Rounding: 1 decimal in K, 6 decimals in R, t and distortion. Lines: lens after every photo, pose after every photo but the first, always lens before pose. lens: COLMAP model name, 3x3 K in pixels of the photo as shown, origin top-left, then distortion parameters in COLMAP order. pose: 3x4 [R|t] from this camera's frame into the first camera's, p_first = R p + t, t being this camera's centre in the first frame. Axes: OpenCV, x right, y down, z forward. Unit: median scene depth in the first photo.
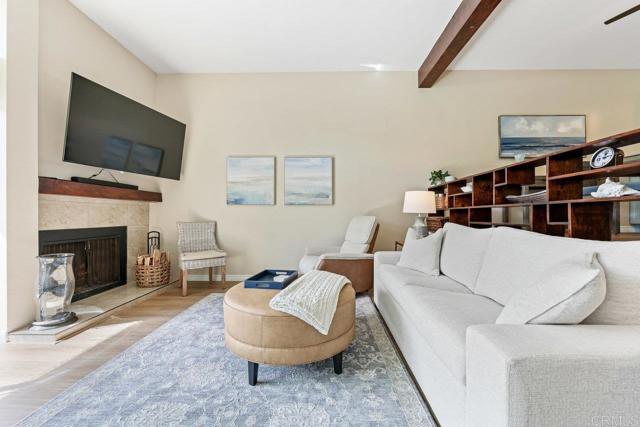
lens RADIAL K [[260.6, 0, 321.3], [0, 260.6, 213.6], [0, 0, 1]] dist [0.006940, 0.000416]
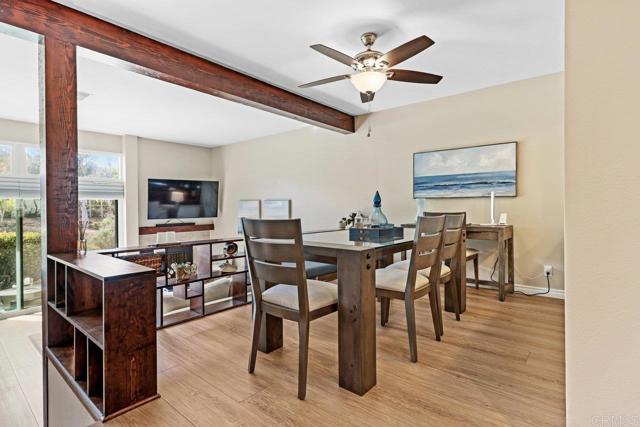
lens RADIAL K [[321.3, 0, 320.9], [0, 321.3, 209.3], [0, 0, 1]] dist [0.002572, 0.000549]
pose [[0.771744, 0.000844, -0.635933, 1.193738], [0.007562, 0.999916, 0.010505, -0.196038], [0.635888, -0.012916, 0.771673, -0.094021]]
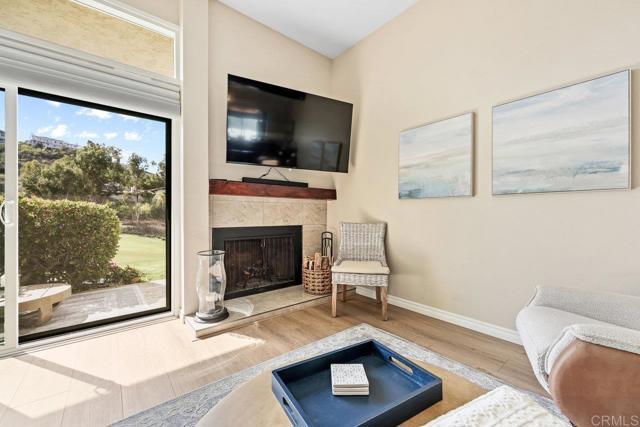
lens RADIAL K [[260.6, 0, 320.7], [0, 260.6, 214.3], [0, 0, 1]] dist [0.006940, 0.000416]
pose [[0.654897, 0.001522, -0.755717, 0.037019], [0.003104, 0.999984, 0.004704, 0.002481], [0.755712, -0.005427, 0.654882, 0.391977]]
